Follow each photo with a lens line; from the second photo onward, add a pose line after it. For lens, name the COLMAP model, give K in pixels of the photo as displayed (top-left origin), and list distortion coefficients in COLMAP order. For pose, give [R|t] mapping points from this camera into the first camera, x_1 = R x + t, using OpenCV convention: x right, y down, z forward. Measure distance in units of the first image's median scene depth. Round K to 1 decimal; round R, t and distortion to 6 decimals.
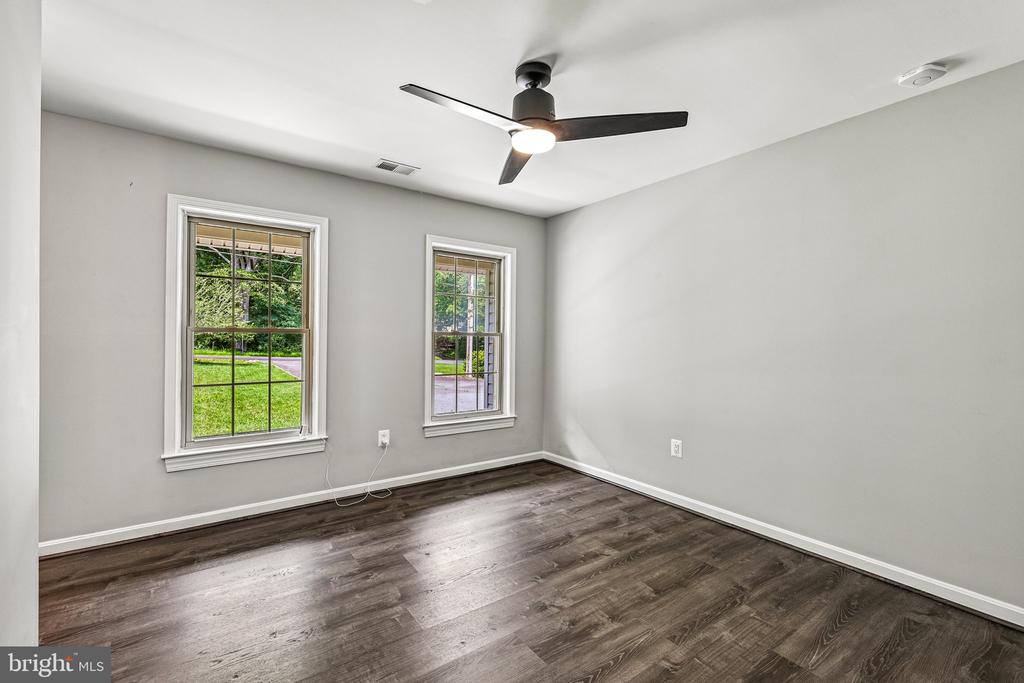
lens RADIAL K [[423.5, 0, 501.6], [0, 423.5, 342.6], [0, 0, 1]] dist [-0.002442, -0.000170]
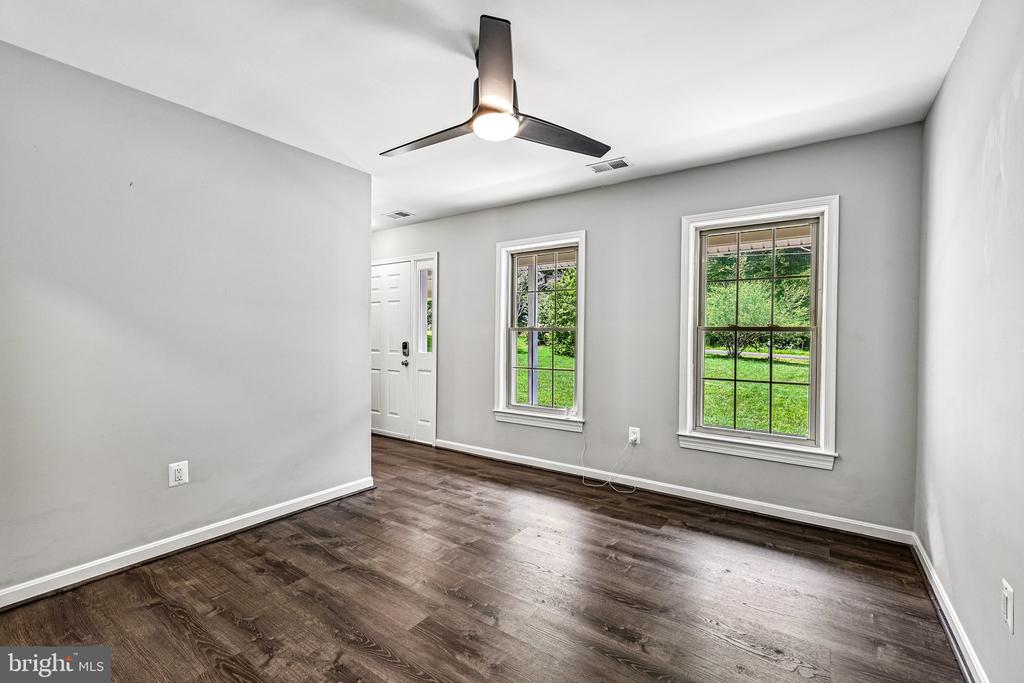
lens RADIAL K [[433.5, 0, 531.4], [0, 433.5, 345.2], [0, 0, 1]] dist [-0.001506, -0.000256]
pose [[0.375883, 0.016541, -0.926520, 0.513029], [-0.011185, 0.999849, 0.013313, 0.002412], [0.926600, 0.005359, 0.376011, 0.352073]]
